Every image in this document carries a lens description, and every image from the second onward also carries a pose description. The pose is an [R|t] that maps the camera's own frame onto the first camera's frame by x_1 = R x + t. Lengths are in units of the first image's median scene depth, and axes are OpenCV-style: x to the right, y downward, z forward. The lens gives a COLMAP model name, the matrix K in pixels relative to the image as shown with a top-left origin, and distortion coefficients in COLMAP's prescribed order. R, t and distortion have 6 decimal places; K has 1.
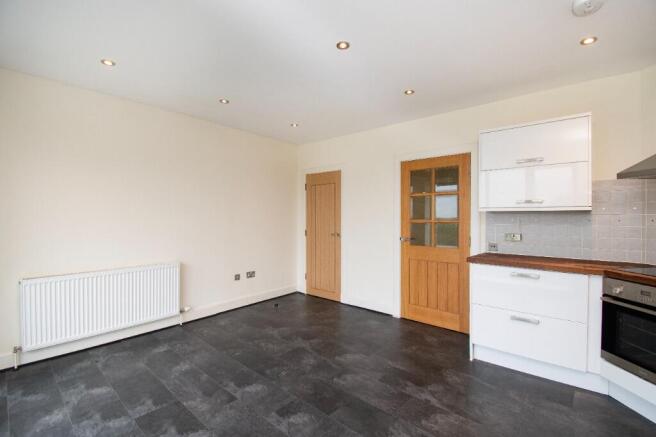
lens RADIAL K [[293.8, 0, 329.4], [0, 293.8, 225.0], [0, 0, 1]] dist [0.056843, -0.047410]
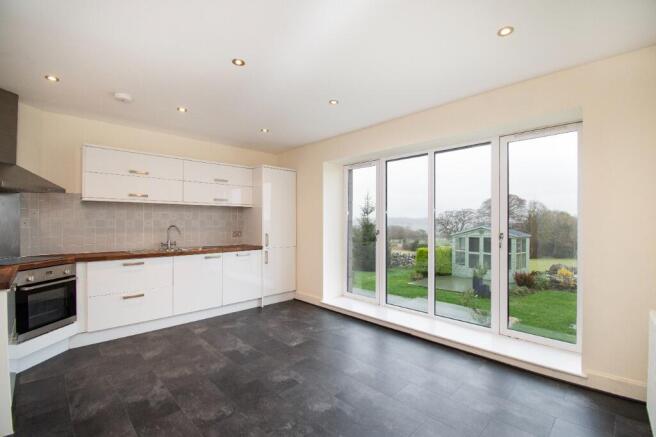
lens RADIAL K [[293.8, 0, 329.4], [0, 293.8, 225.0], [0, 0, 1]] dist [0.056843, -0.047410]
pose [[-0.997349, -0.007162, 0.072412, -0.359632], [-0.005787, 0.999799, 0.019181, -0.035360], [-0.072535, 0.018711, -0.997190, 2.030671]]
